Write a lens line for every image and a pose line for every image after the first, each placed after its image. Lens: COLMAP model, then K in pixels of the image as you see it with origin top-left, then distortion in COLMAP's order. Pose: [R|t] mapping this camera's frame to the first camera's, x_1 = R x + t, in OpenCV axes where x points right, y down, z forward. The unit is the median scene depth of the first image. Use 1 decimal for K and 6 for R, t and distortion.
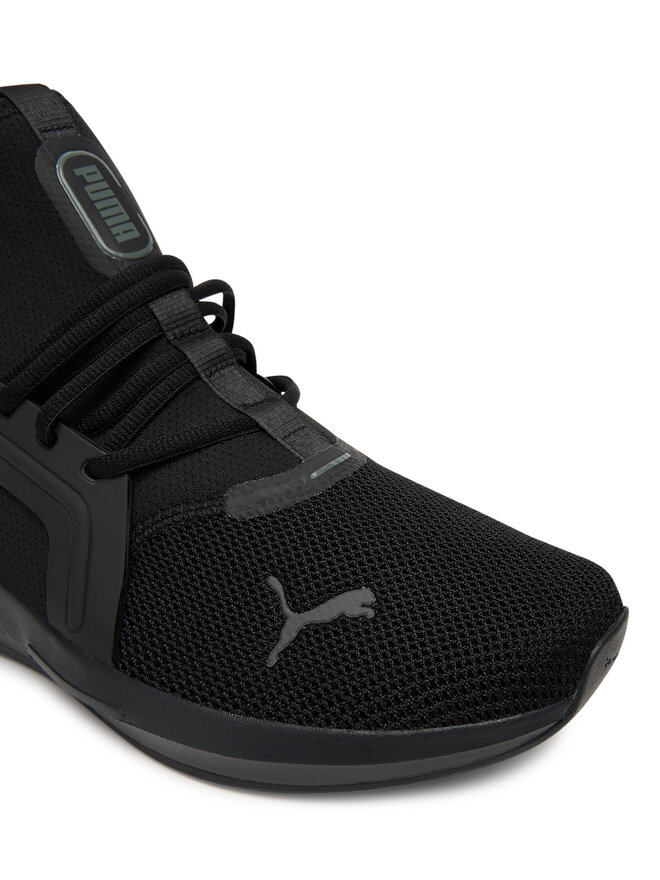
lens RADIAL K [[794.3, 0, 324.4], [0, 794.3, 445.7], [0, 0, 1]] dist [0.088469, 0.007055]
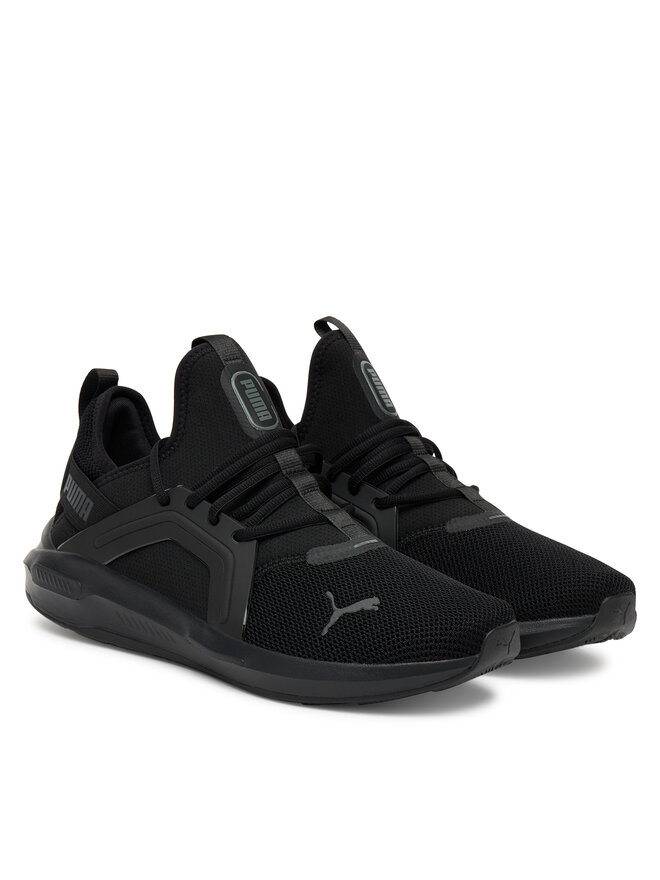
lens RADIAL K [[2156.1, 0, 330.0], [0, 2156.1, 439.5], [0, 0, 1]] dist [0.103823, 0.000000]
pose [[0.992667, 0.066651, -0.100850, 0.413675], [-0.090987, 0.961228, -0.260312, 1.101232], [0.079590, 0.267579, 0.960243, -3.863075]]
